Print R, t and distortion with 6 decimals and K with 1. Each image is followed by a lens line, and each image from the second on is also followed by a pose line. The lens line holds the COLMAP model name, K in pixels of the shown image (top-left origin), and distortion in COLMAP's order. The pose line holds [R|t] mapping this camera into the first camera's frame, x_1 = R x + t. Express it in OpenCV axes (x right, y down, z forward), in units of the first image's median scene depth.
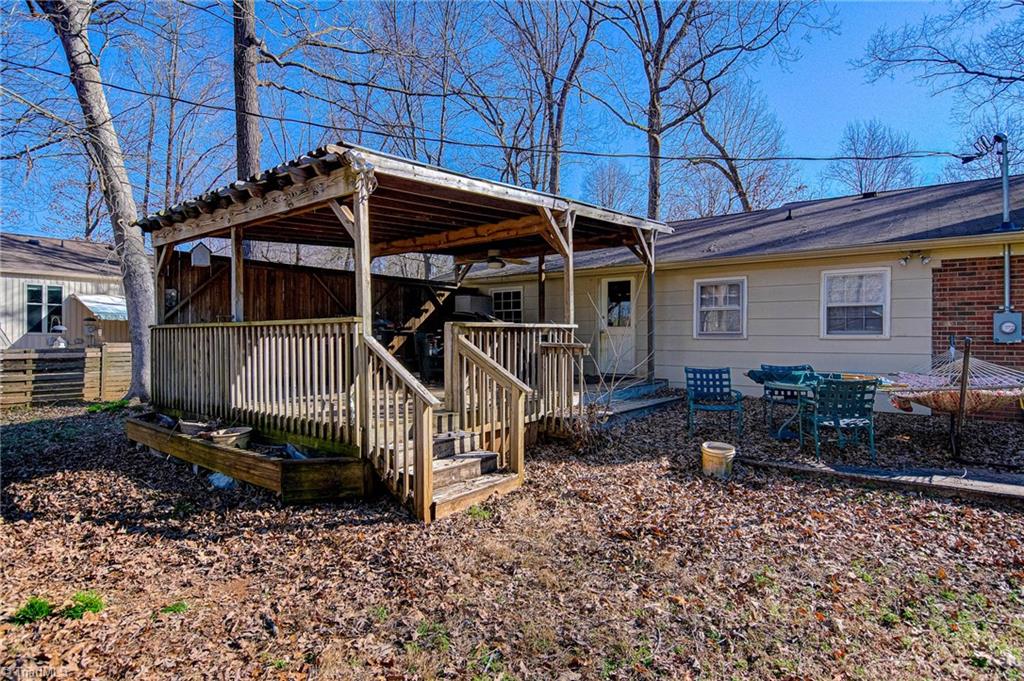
lens RADIAL K [[537.4, 0, 512.0], [0, 537.4, 340.5], [0, 0, 1]] dist [0.005547, -0.017595]
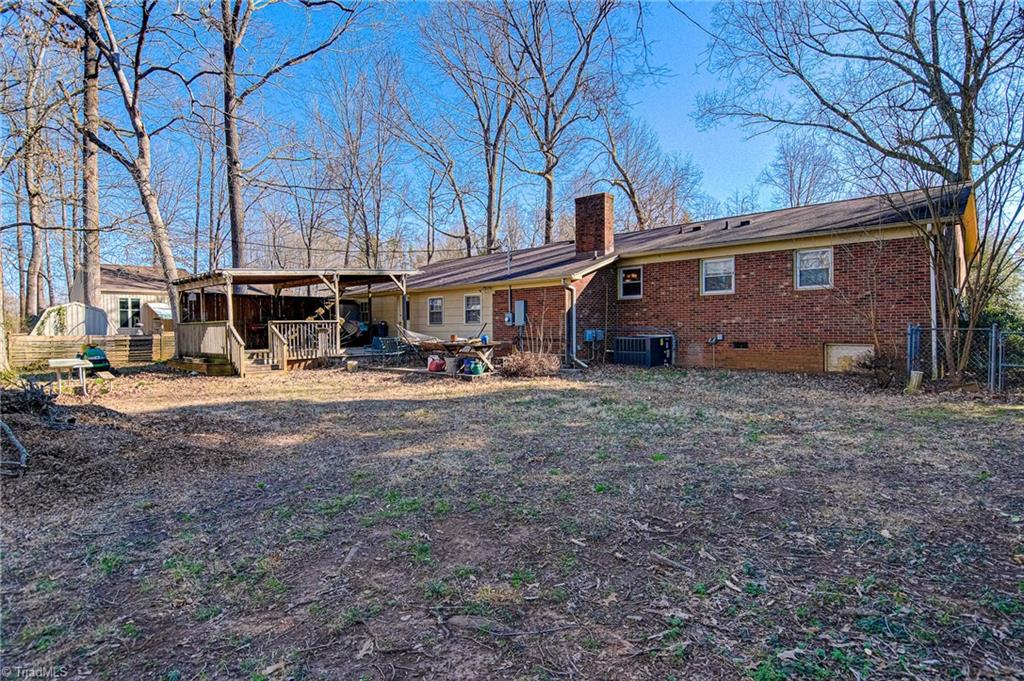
lens RADIAL K [[537.4, 0, 512.0], [0, 537.4, 340.5], [0, 0, 1]] dist [0.005547, -0.017595]
pose [[0.995984, -0.010820, -0.088875, 0.770028], [0.012510, 0.999751, 0.018484, 0.017793], [0.088653, -0.019522, 0.995871, -0.944037]]
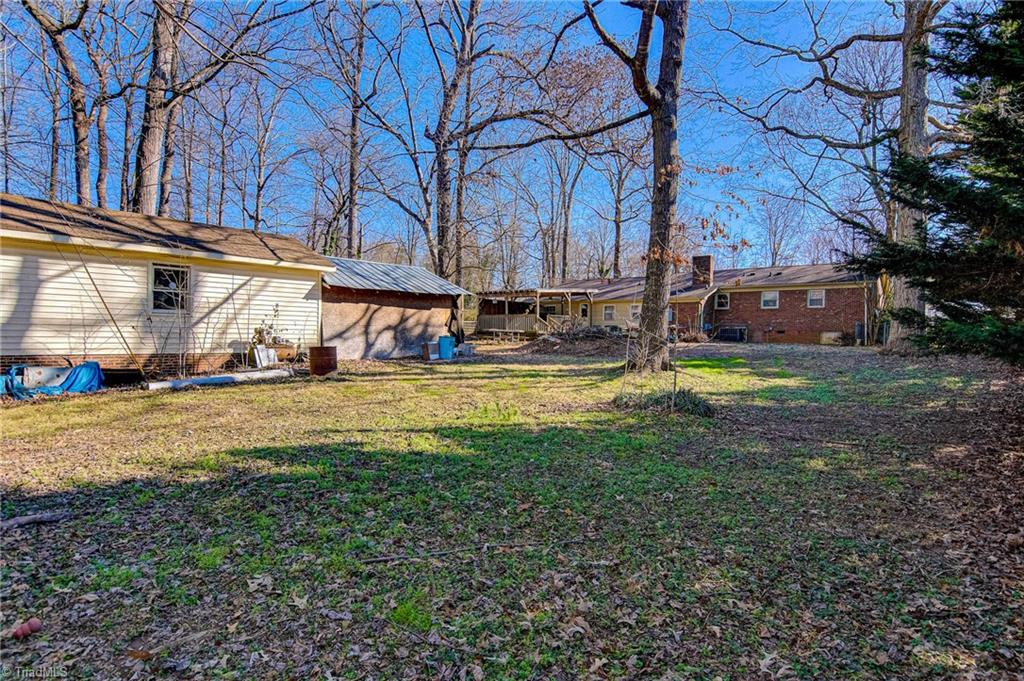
lens RADIAL K [[537.4, 0, 512.0], [0, 537.4, 340.5], [0, 0, 1]] dist [0.005547, -0.017595]
pose [[0.999821, 0.015739, -0.010460, -0.248879], [-0.015755, 0.999875, -0.001467, 0.138869], [0.010436, 0.001632, 0.999944, -2.546286]]
